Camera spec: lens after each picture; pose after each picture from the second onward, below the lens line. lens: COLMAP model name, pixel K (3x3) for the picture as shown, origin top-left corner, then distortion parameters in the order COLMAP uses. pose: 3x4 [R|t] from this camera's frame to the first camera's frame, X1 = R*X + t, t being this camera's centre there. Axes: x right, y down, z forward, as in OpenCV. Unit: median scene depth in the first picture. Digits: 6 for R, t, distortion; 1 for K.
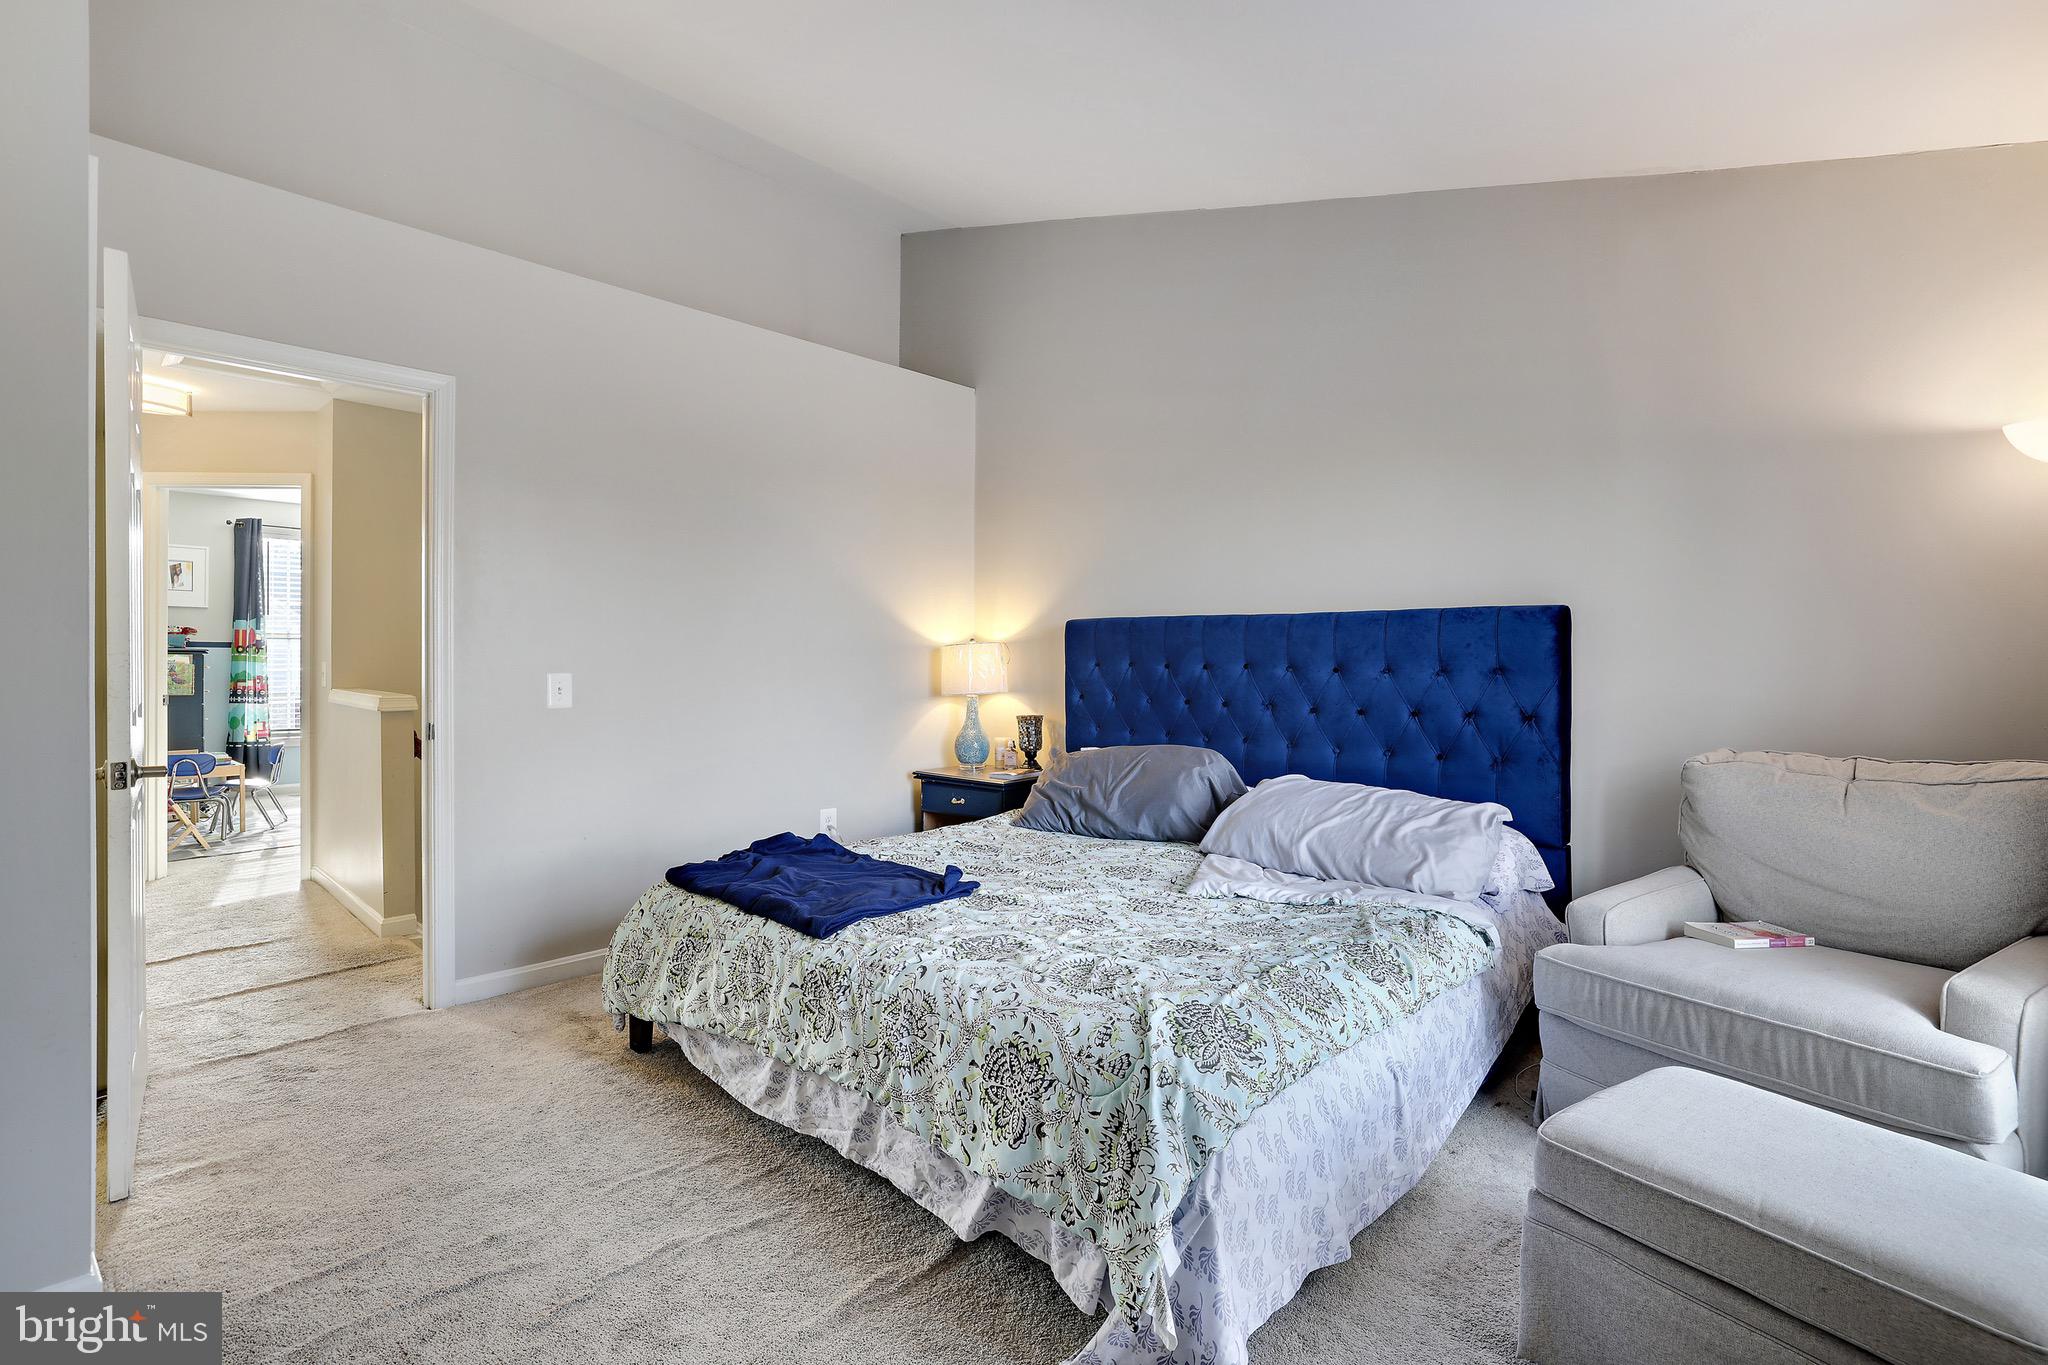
lens RADIAL K [[958.9, 0, 1025.7], [0, 958.9, 663.4], [0, 0, 1]] dist [-0.002033, -0.000019]
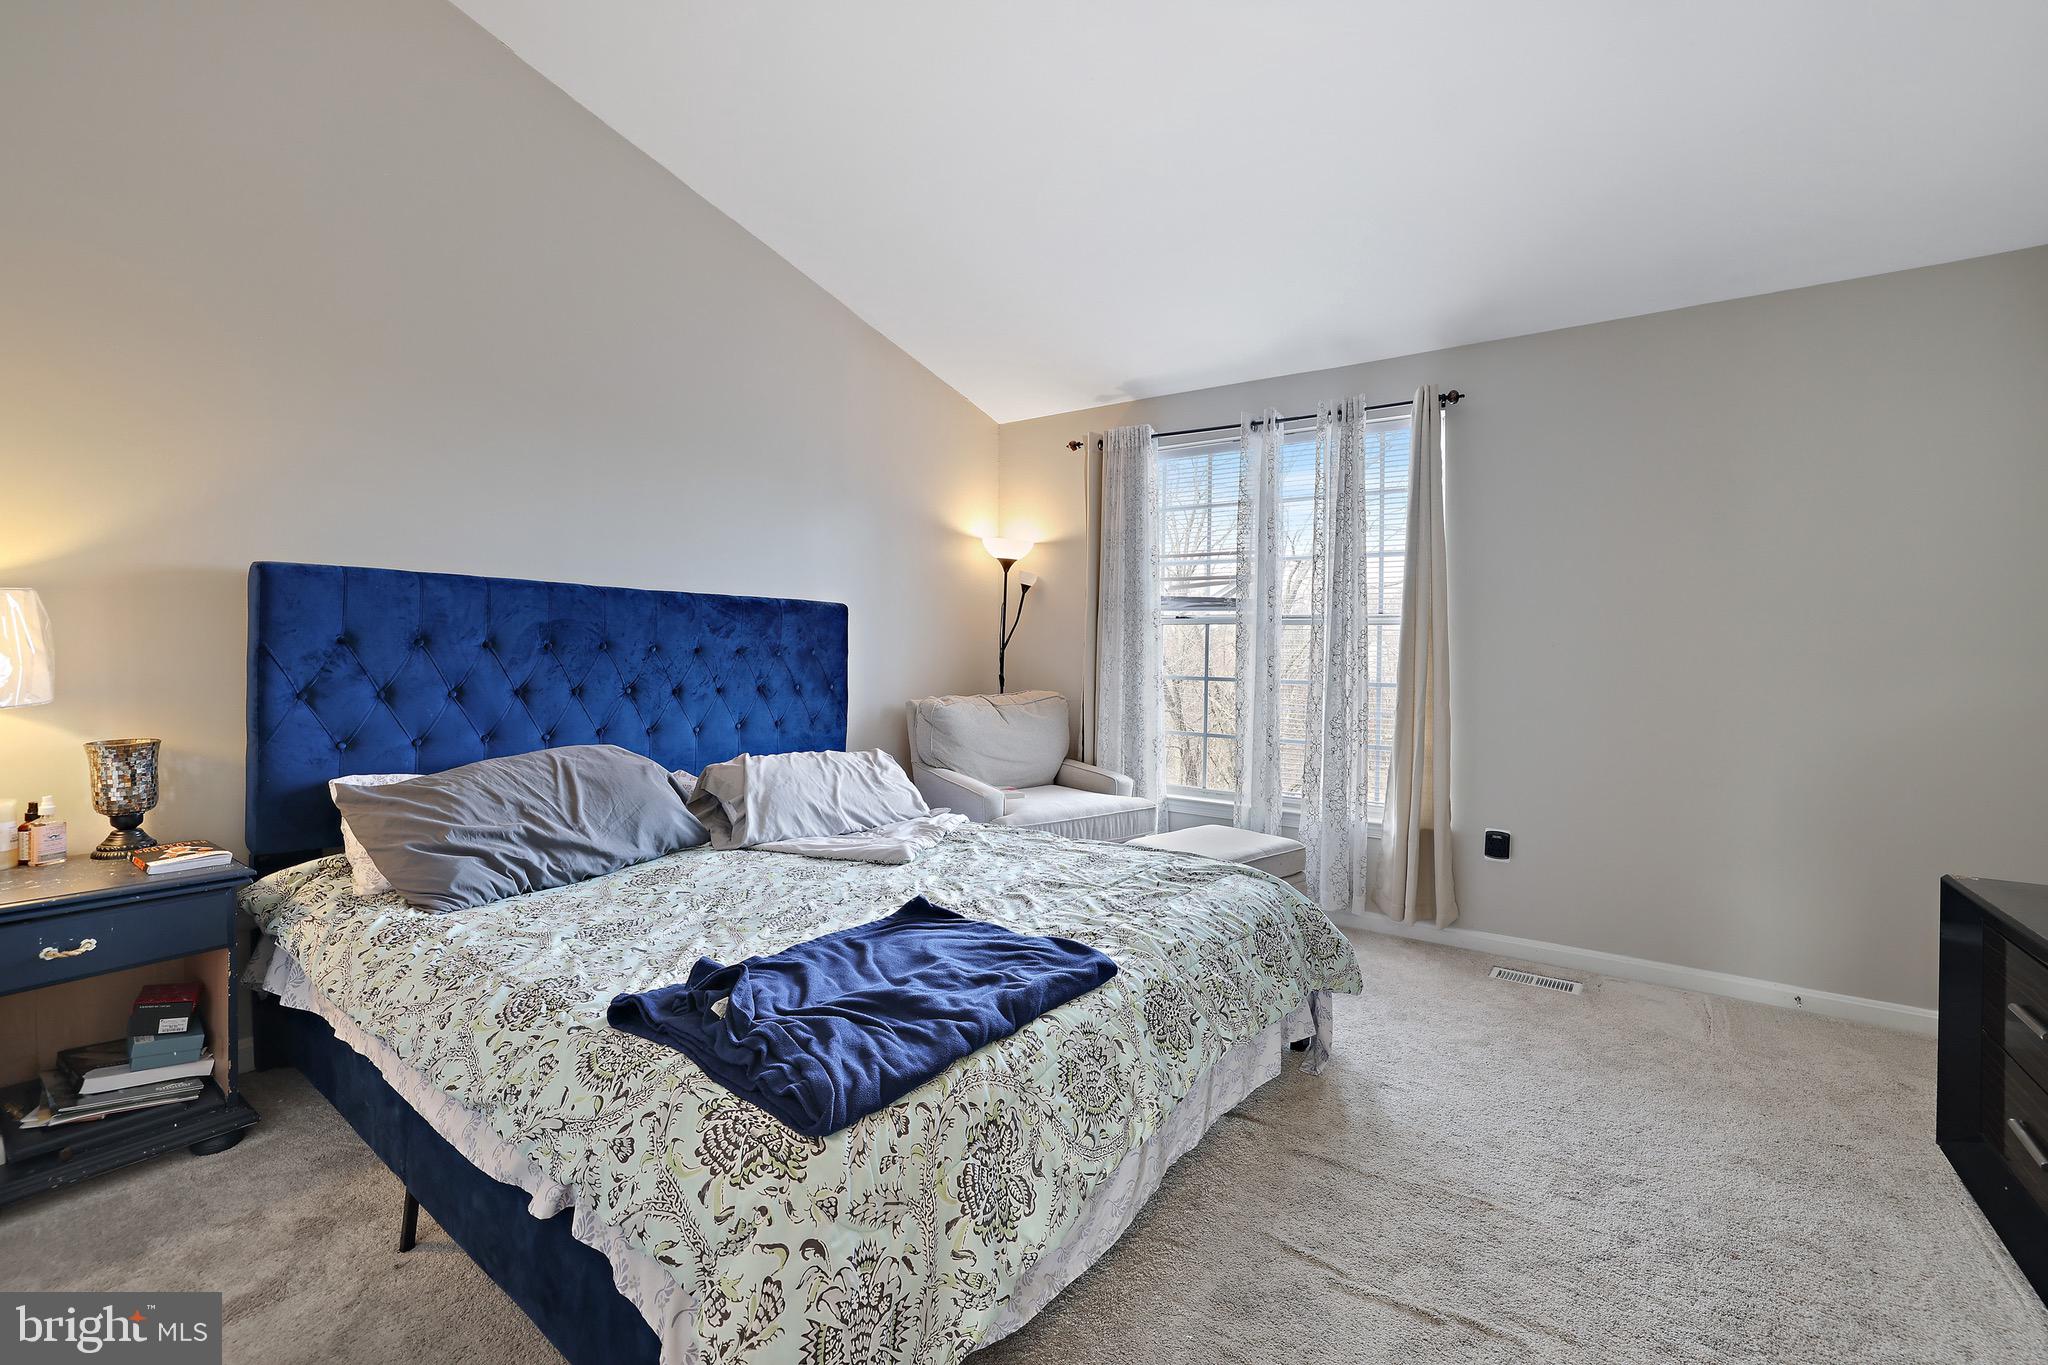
lens RADIAL K [[891.8, 0, 1011.6], [0, 891.8, 652.5], [0, 0, 1]] dist [-0.034195, 0.000927]
pose [[-0.129779, -0.007427, 0.991515, -0.647111], [-0.016941, 0.999843, 0.005272, -0.000630], [-0.991398, -0.016113, -0.129884, 0.792974]]
